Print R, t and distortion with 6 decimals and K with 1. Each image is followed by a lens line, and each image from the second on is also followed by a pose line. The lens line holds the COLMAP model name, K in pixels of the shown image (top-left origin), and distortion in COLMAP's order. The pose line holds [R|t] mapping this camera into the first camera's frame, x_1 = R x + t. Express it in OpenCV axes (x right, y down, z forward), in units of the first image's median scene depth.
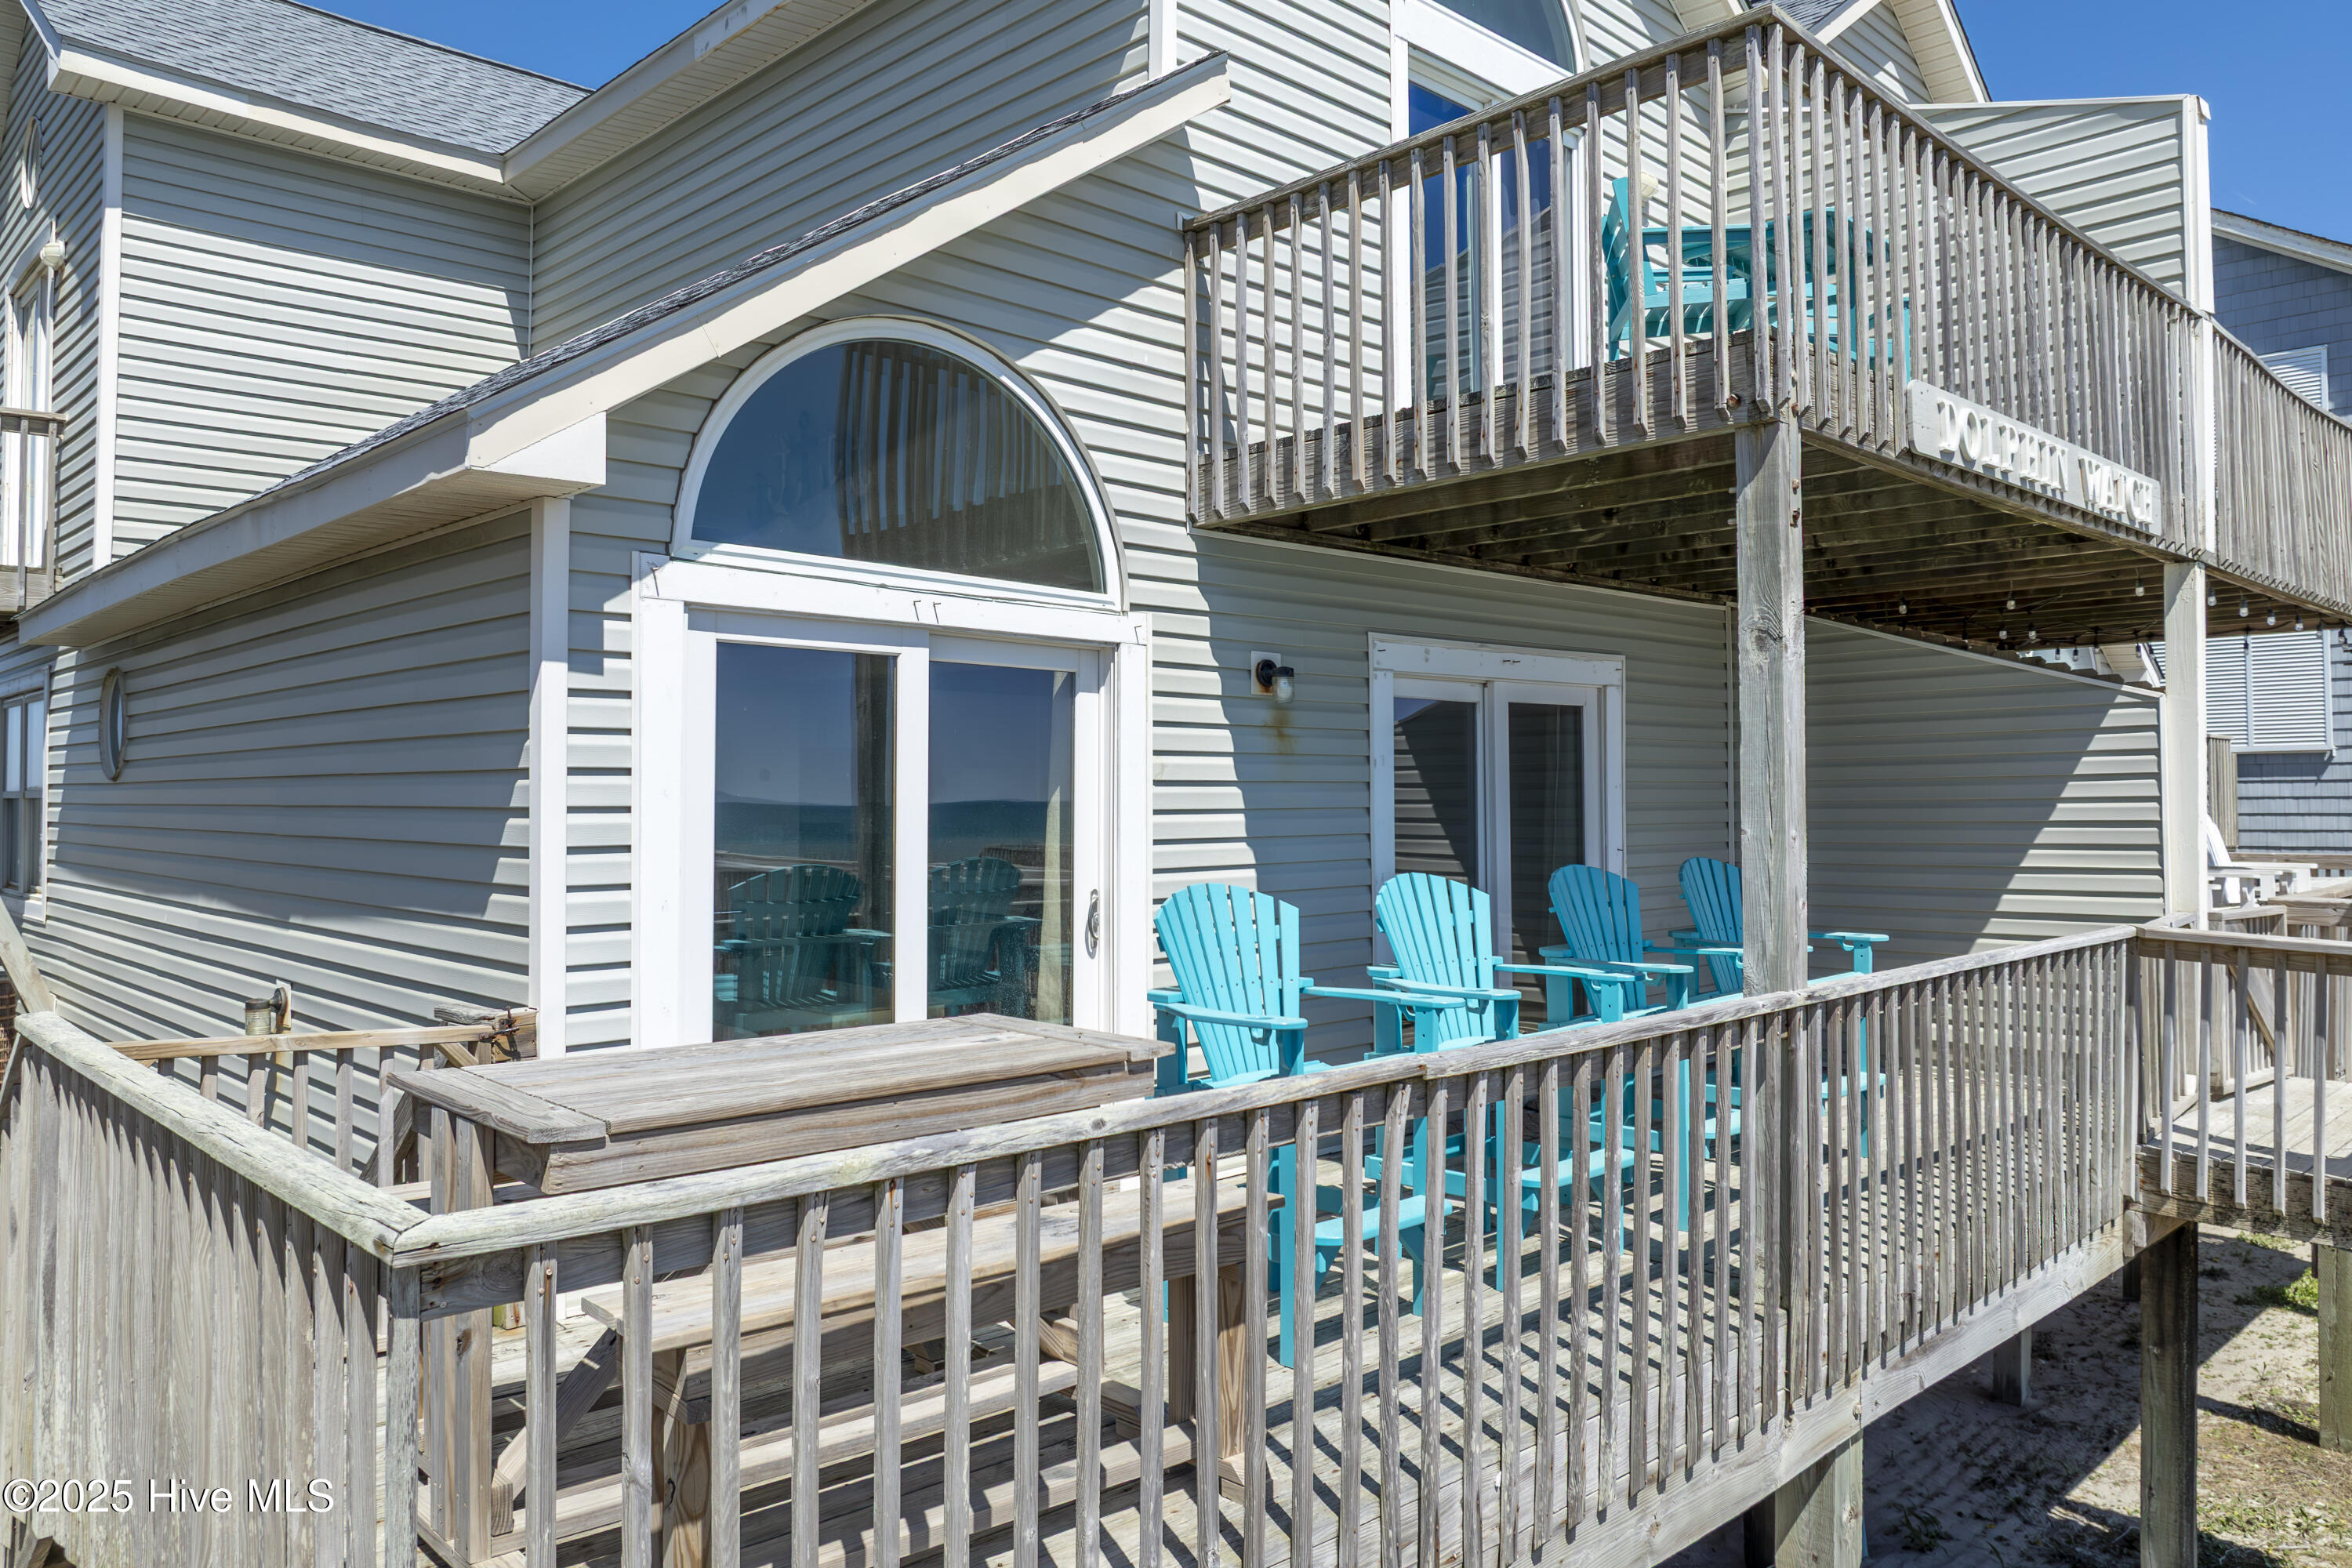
lens RADIAL K [[1676.6, 0, 1184.8], [0, 1676.6, 726.3], [0, 0, 1]] dist [-0.046871, -0.003576]
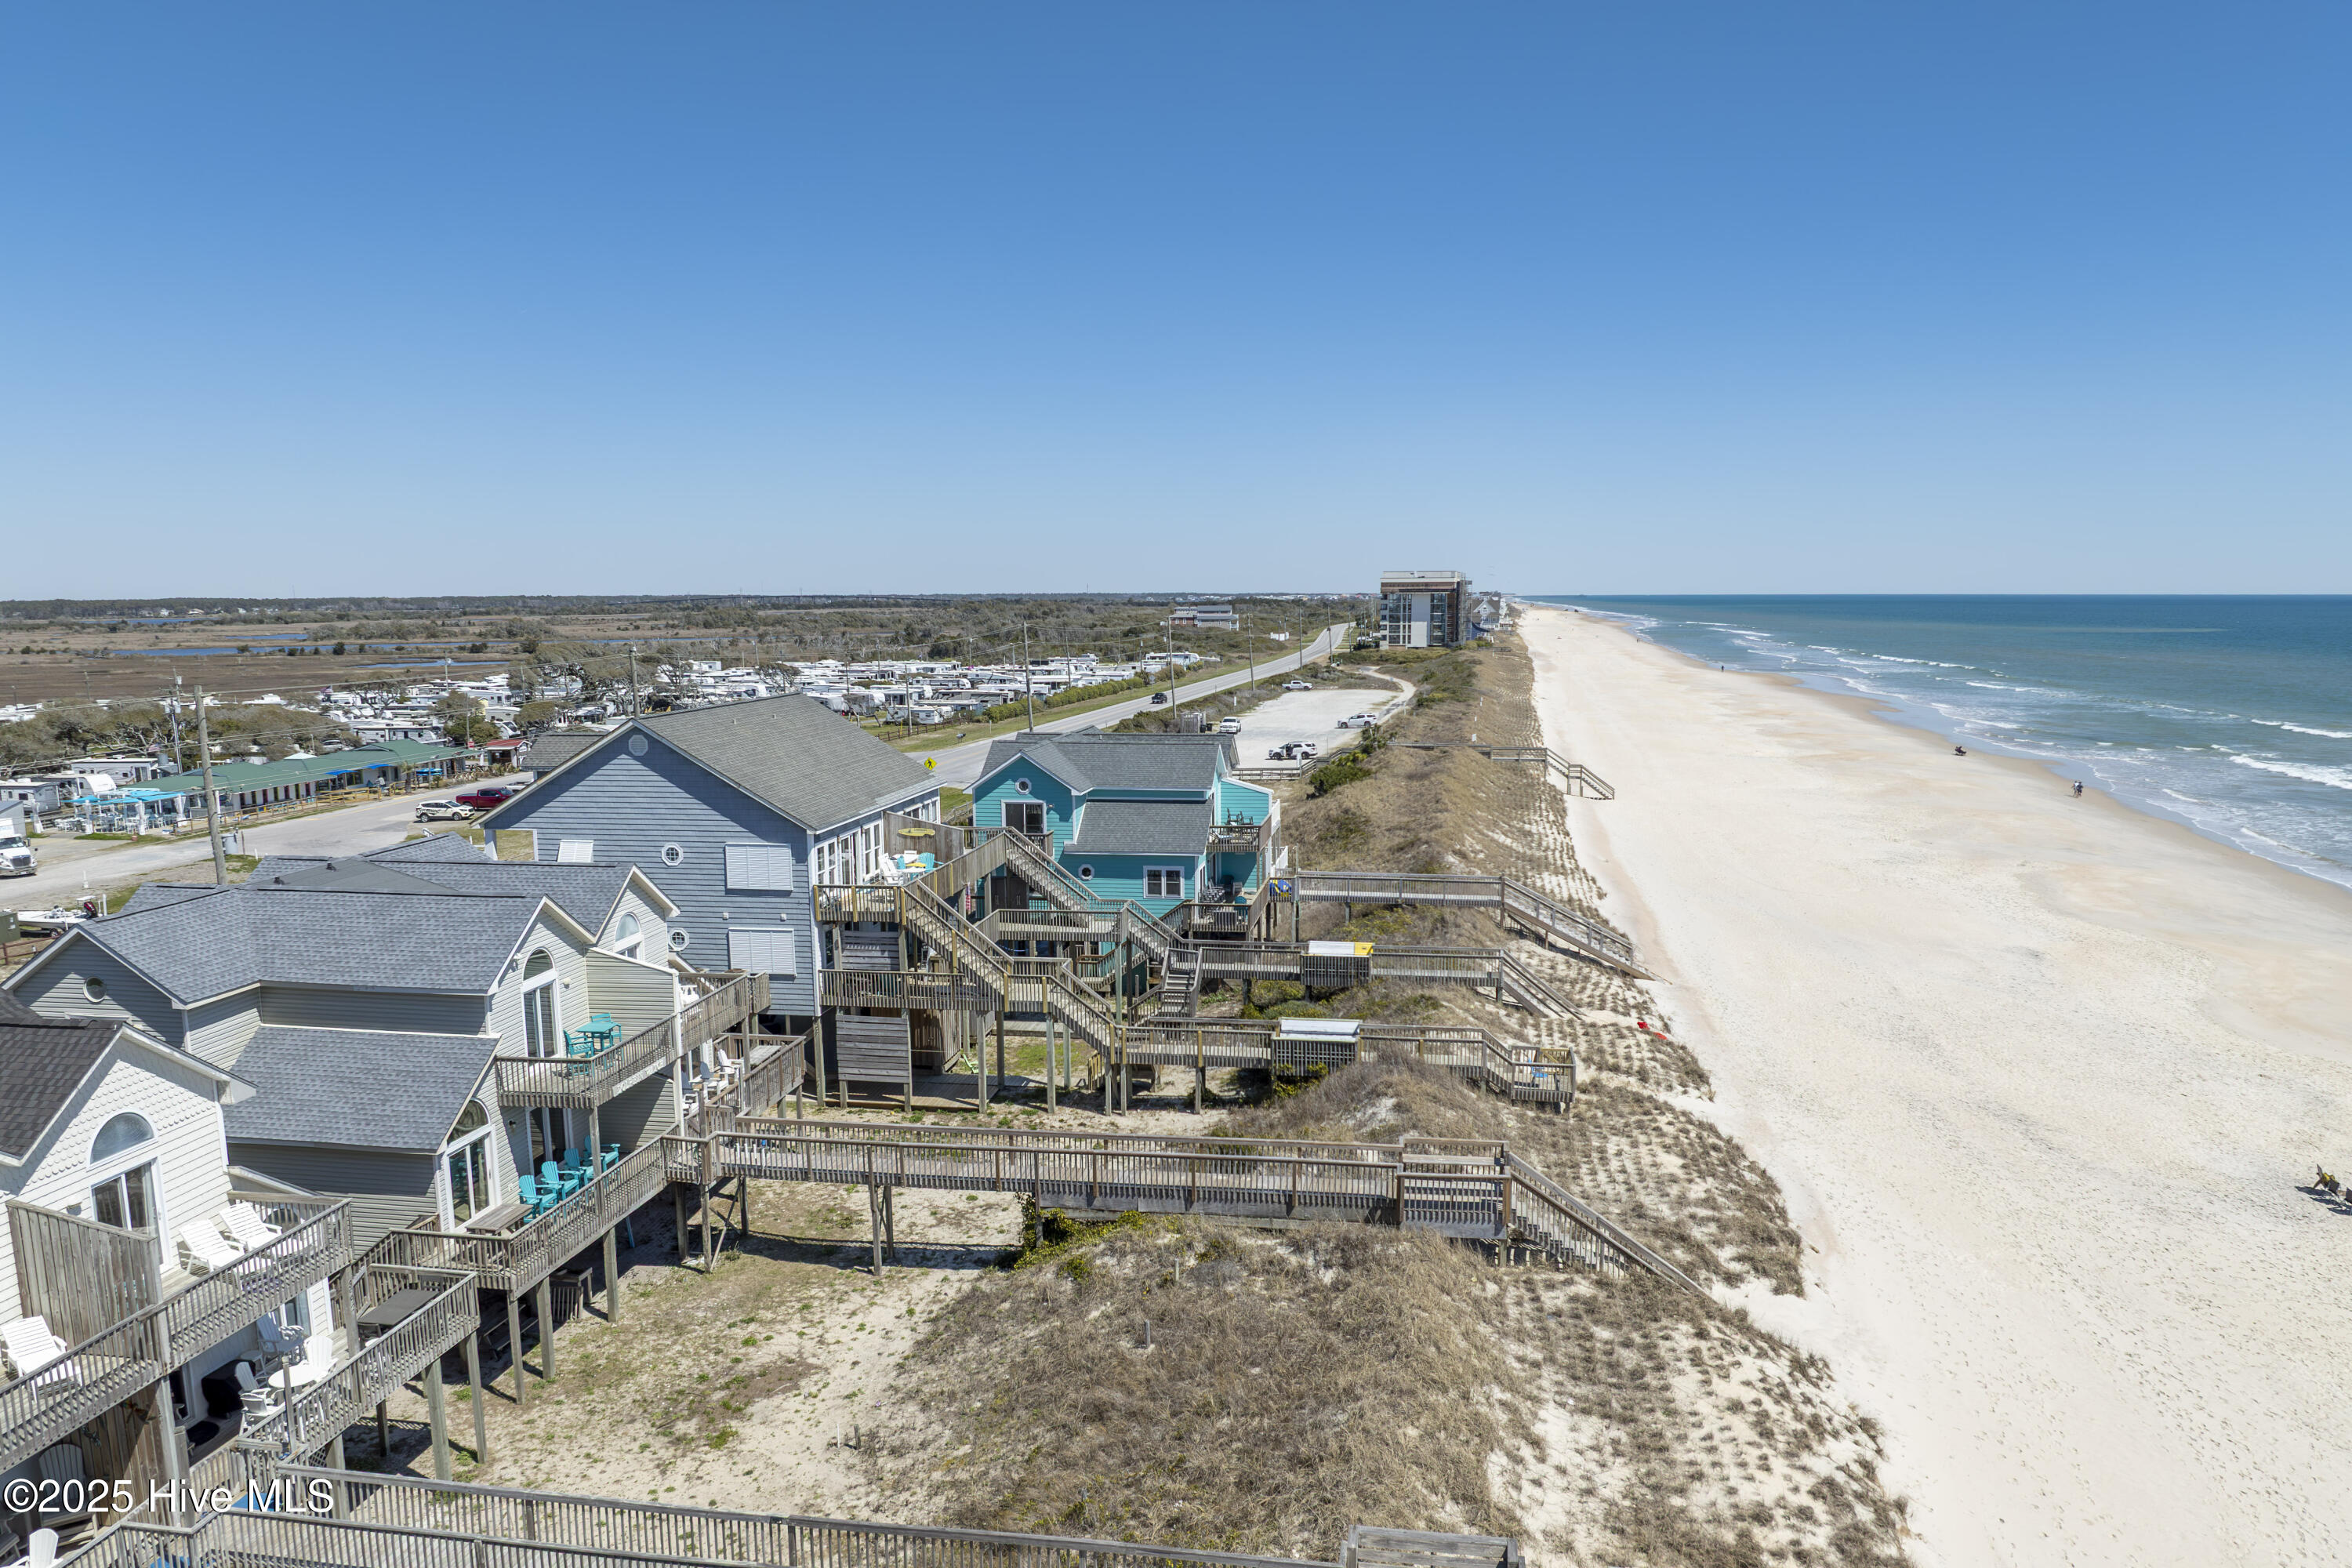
lens RADIAL K [[1686.7, 0, 1176.0], [0, 1686.7, 784.0], [0, 0, 1]] dist [-0.007982, -0.004508]
pose [[0.802953, -0.067516, 0.592207, -1.619870], [-0.021853, 0.989561, 0.142446, -2.284827], [-0.595642, -0.127319, 0.793095, -5.350501]]
